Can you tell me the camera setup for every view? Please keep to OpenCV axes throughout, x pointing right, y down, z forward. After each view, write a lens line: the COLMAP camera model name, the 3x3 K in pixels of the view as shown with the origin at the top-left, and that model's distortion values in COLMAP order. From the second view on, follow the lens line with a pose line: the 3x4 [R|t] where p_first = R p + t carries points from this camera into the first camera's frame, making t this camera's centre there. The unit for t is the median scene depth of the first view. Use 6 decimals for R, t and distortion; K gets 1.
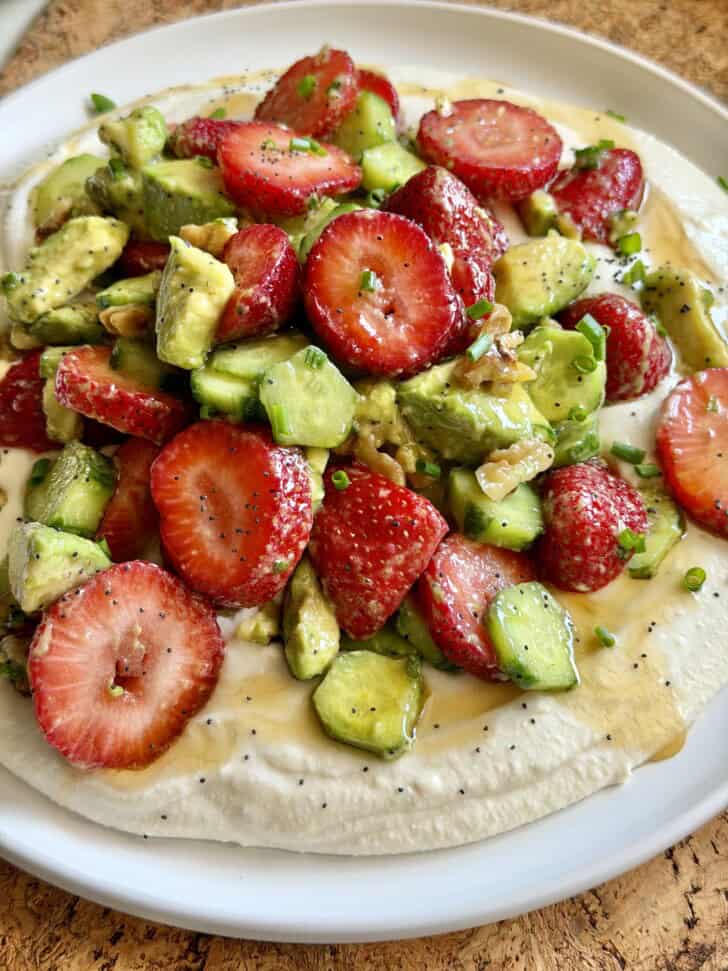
lens RADIAL K [[1453.8, 0, 363.2], [0, 1453.8, 464.5], [0, 0, 1]] dist [0.134065, -0.244097]
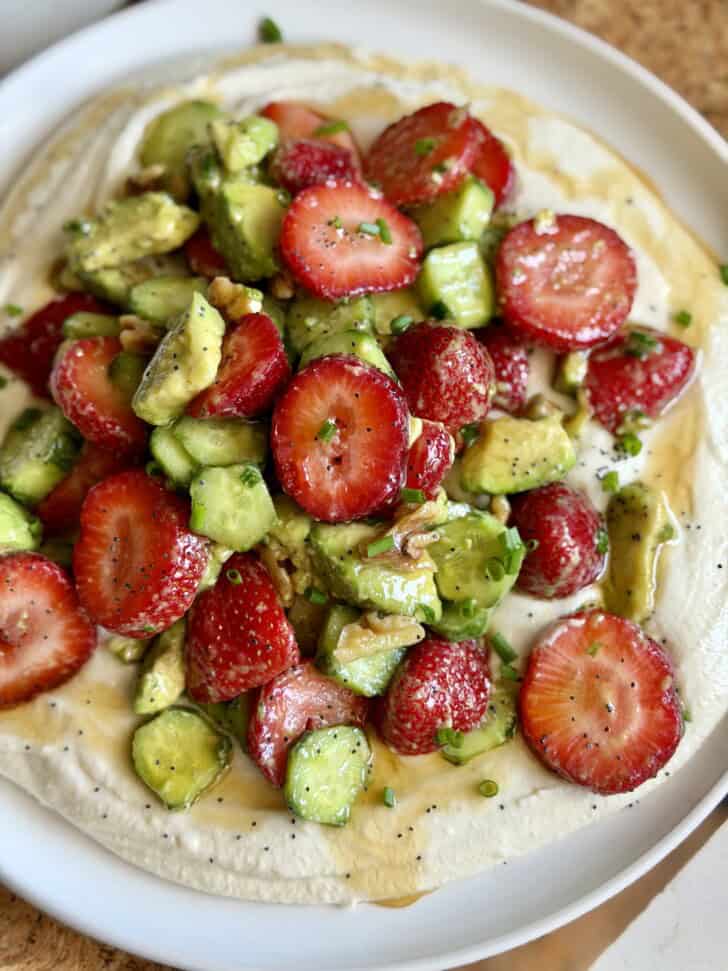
lens RADIAL K [[1453.8, 0, 363.2], [0, 1453.8, 464.5], [0, 0, 1]] dist [0.134065, -0.244097]
pose [[0.888362, 0.448217, -0.099570, 0.143977], [-0.388657, 0.849547, 0.356672, -0.495512], [0.244456, -0.278156, 0.928908, 0.013723]]
